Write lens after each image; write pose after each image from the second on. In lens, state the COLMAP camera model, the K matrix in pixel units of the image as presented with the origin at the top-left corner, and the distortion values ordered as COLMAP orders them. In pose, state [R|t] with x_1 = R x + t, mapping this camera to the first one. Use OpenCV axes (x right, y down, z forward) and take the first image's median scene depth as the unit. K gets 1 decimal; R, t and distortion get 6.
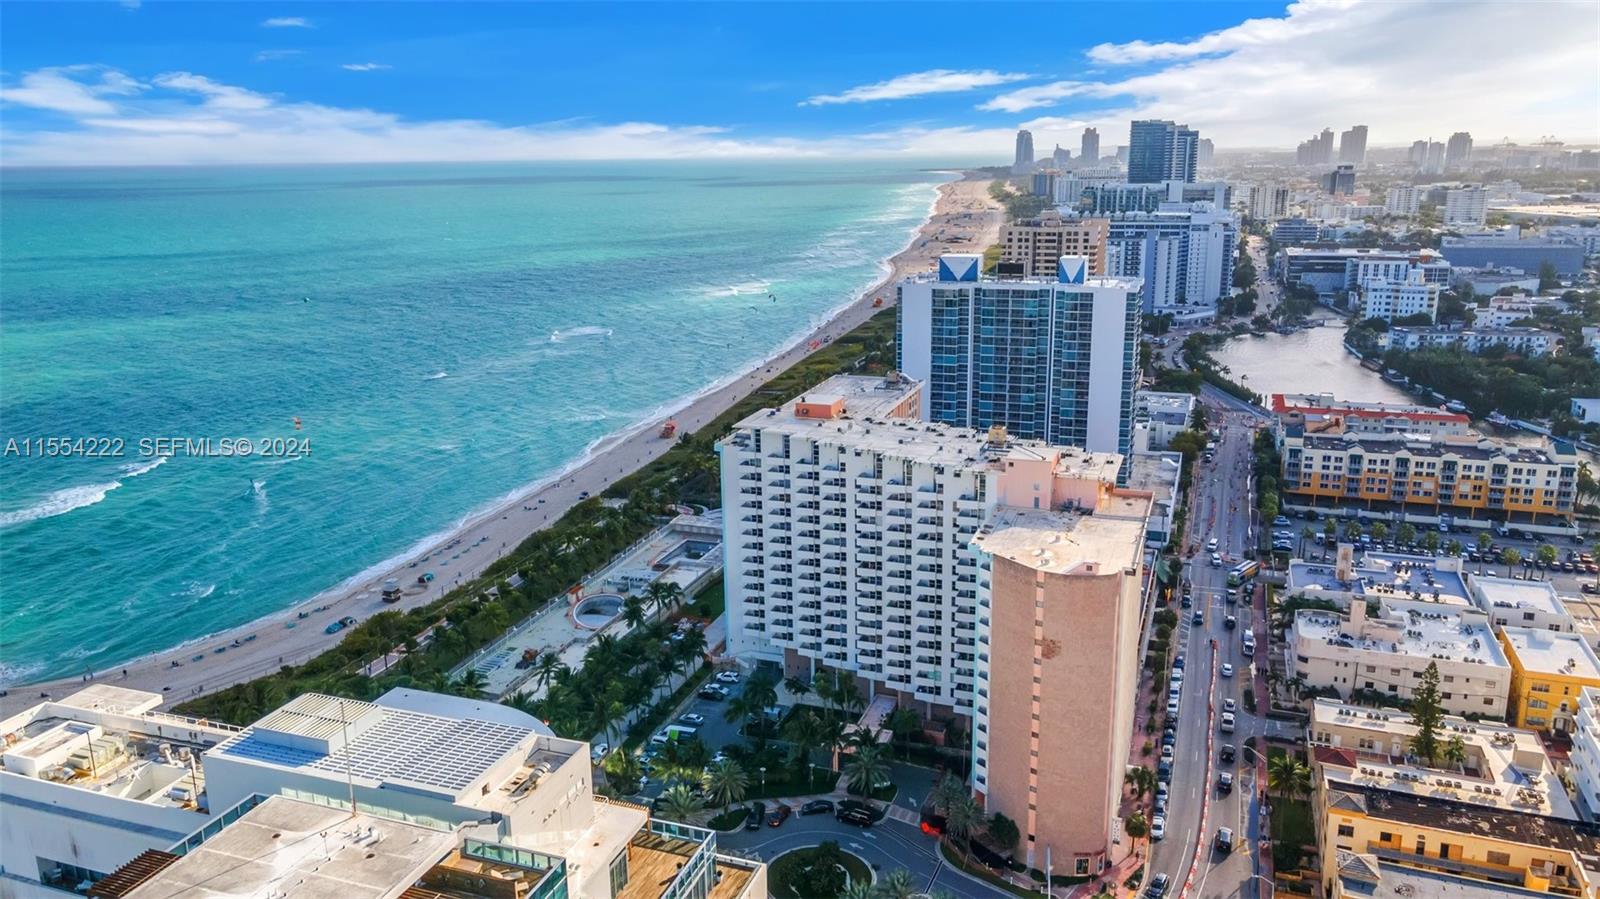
lens RADIAL K [[1160.1, 0, 807.2], [0, 1160.1, 445.3], [0, 0, 1]] dist [0.021254, 0.032014]
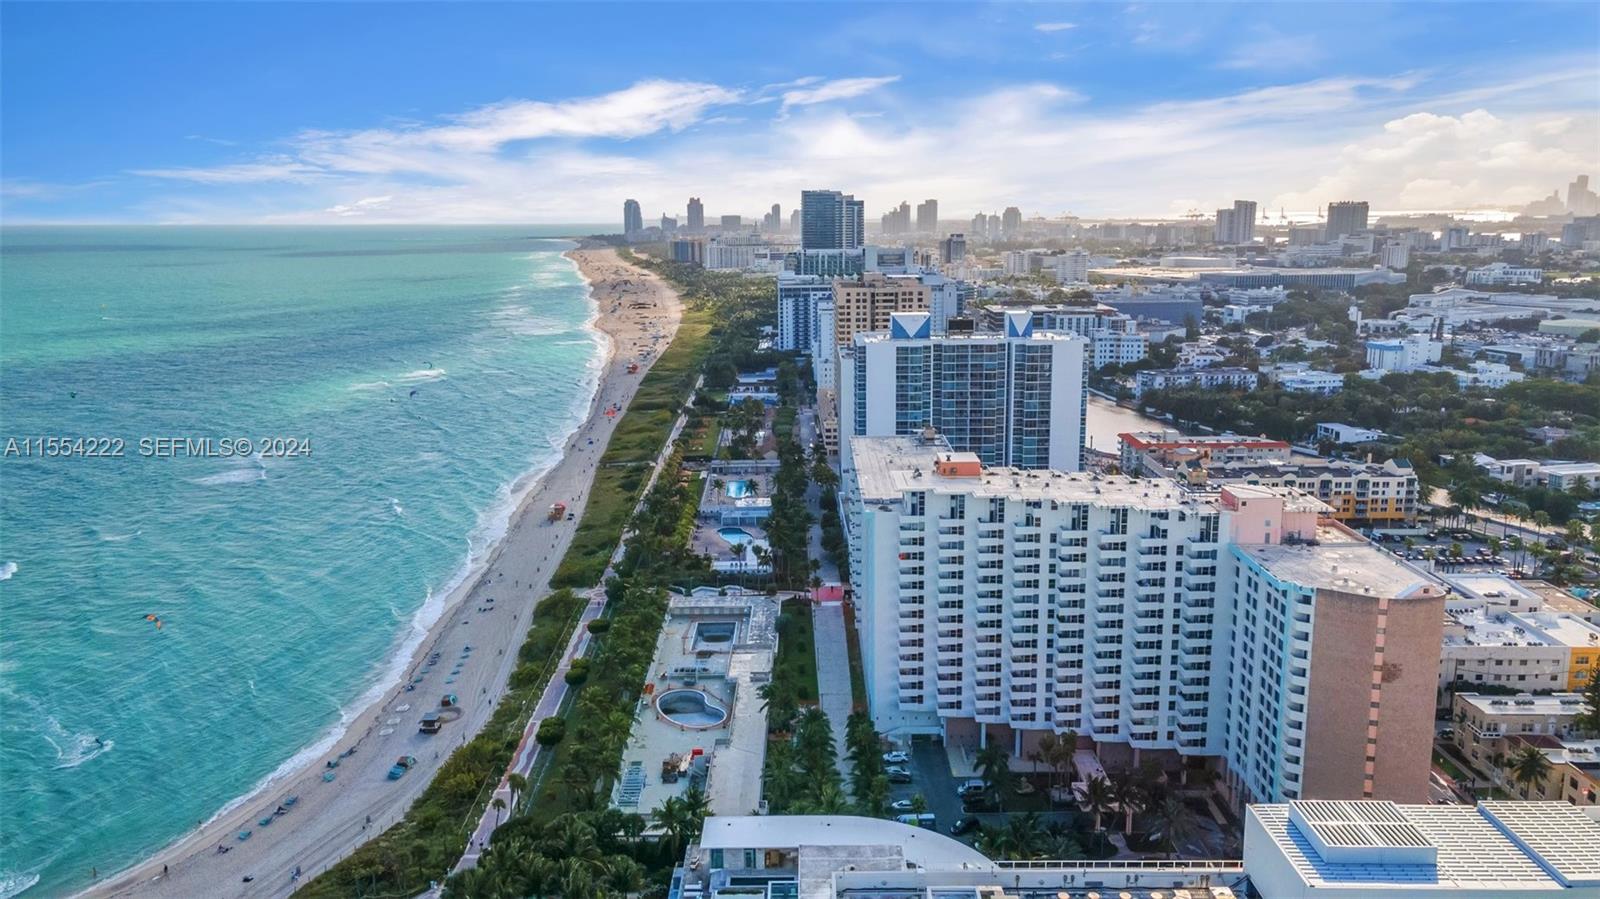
lens RADIAL K [[1160.1, 0, 807.2], [0, 1160.1, 445.3], [0, 0, 1]] dist [0.021254, 0.032014]
pose [[0.942707, -0.063007, 0.327618, -0.305799], [0.081467, 0.995752, -0.042917, -0.012965], [-0.323522, 0.067148, 0.943835, 0.080398]]
